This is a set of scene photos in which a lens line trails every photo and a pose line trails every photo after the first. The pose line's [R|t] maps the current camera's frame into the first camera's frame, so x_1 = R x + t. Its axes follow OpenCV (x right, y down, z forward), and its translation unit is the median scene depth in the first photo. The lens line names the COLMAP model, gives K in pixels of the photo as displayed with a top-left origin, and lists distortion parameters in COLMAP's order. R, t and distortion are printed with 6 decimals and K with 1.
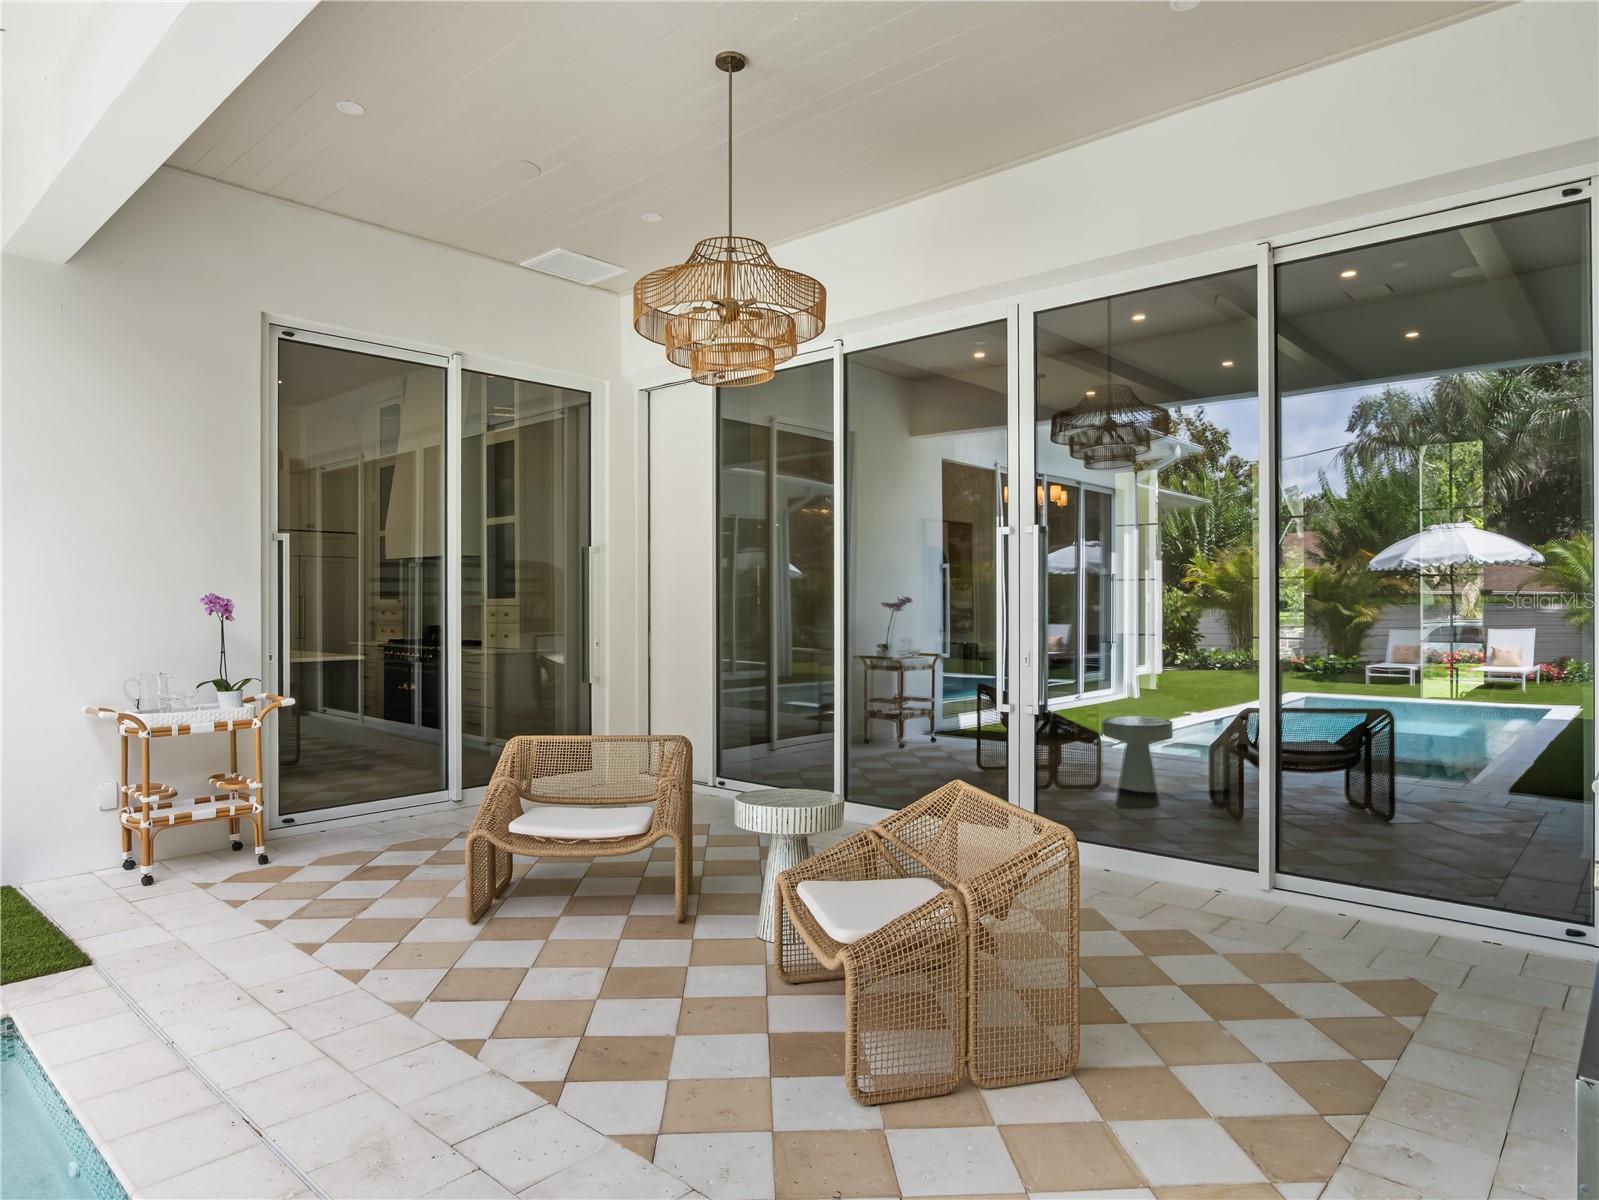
lens RADIAL K [[970.1, 0, 790.8], [0, 970.1, 605.7], [0, 0, 1]] dist [-0.000749, 0.013027]
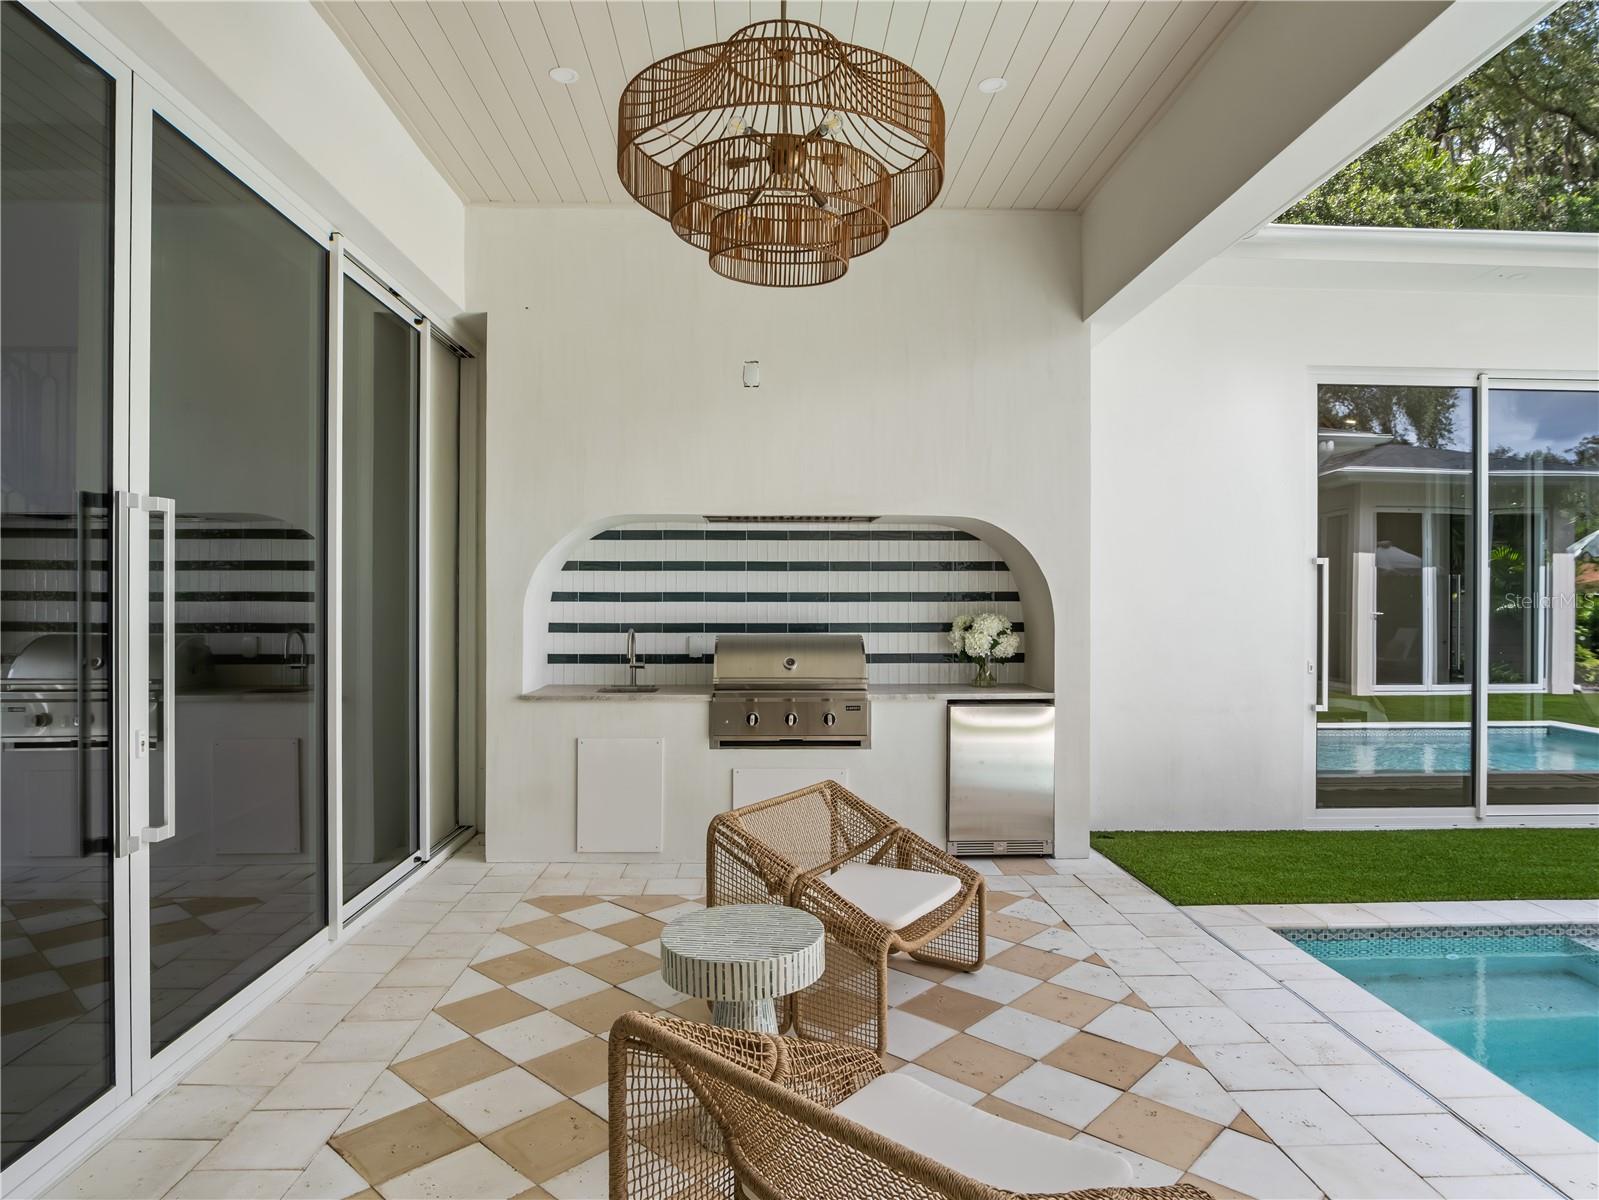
lens RADIAL K [[970.1, 0, 793.6], [0, 970.1, 599.2], [0, 0, 1]] dist [-0.000749, 0.013027]
pose [[-0.692806, -0.000973, 0.721124, -0.708400], [-0.002926, 0.999995, -0.001462, -0.044538], [-0.721118, -0.003123, -0.692805, 1.979871]]
